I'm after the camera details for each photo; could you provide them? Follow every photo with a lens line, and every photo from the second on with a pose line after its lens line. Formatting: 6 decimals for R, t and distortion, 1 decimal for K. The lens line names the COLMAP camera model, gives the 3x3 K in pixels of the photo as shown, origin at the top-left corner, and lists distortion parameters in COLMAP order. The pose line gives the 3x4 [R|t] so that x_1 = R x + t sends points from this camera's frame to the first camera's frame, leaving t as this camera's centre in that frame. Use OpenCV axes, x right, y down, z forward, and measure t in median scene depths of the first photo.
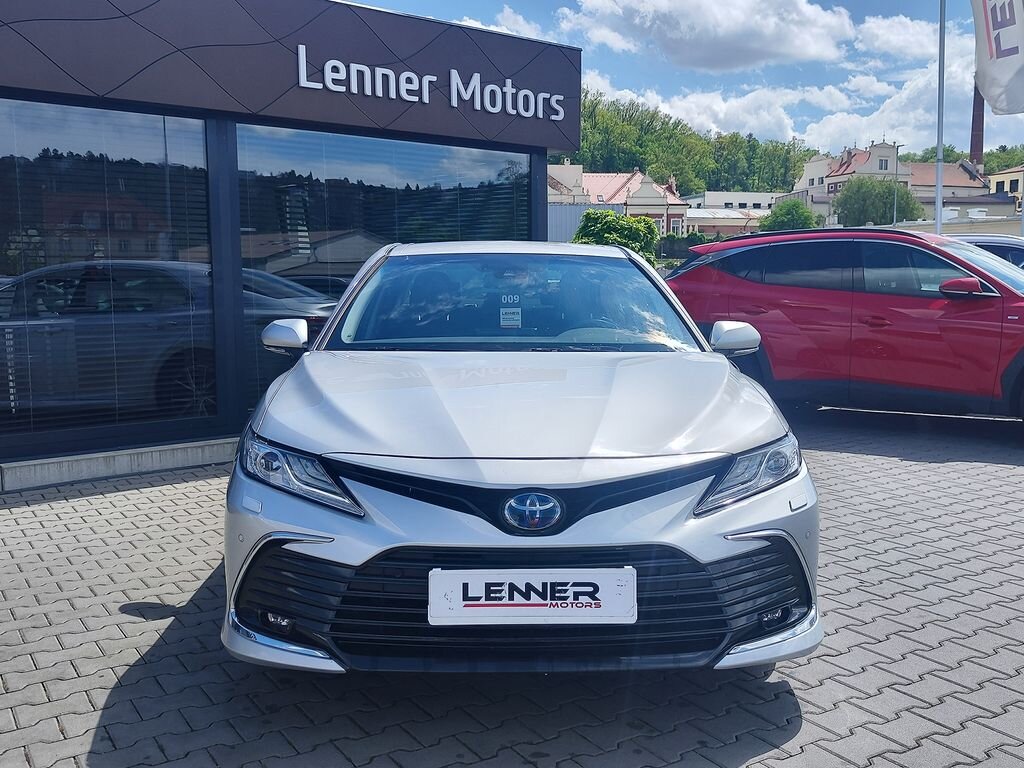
lens RADIAL K [[1033.0, 0, 515.4], [0, 1033.0, 380.5], [0, 0, 1]] dist [0.011919, 0.000000]
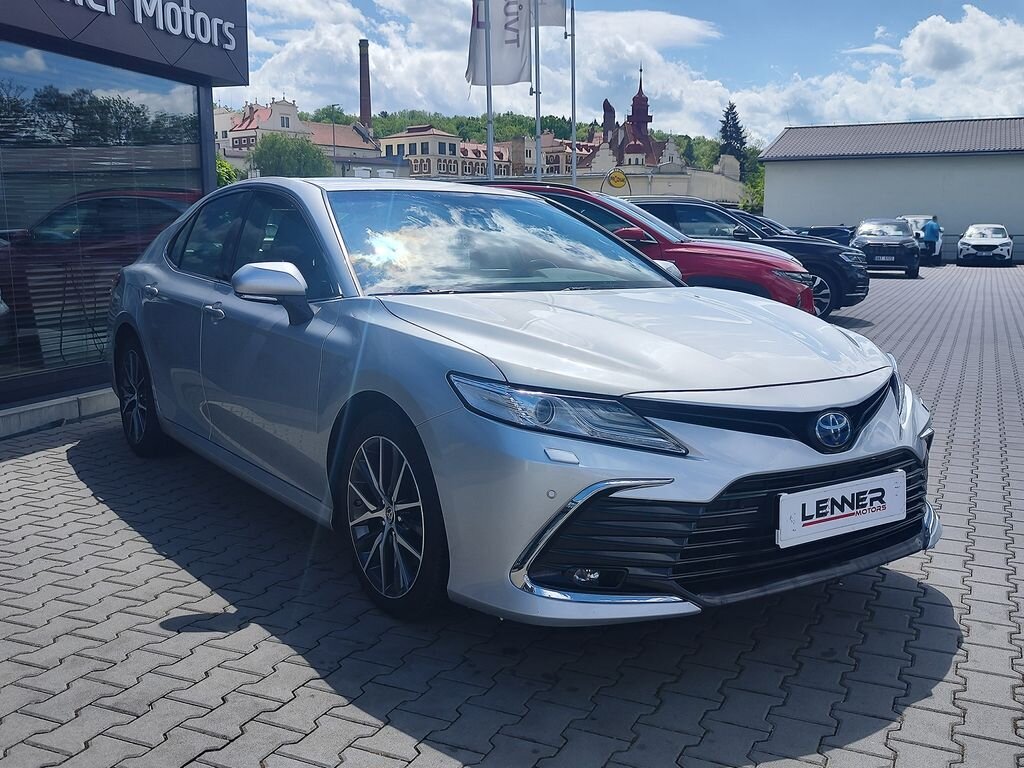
lens RADIAL K [[1033.0, 0, 516.5], [0, 1033.0, 388.3], [0, 0, 1]] dist [0.011919, 0.000000]
pose [[0.839265, -0.076771, 0.538276, -0.309173], [0.050050, 0.996687, 0.064115, -0.000547], [-0.541415, -0.026869, 0.840326, 0.103692]]
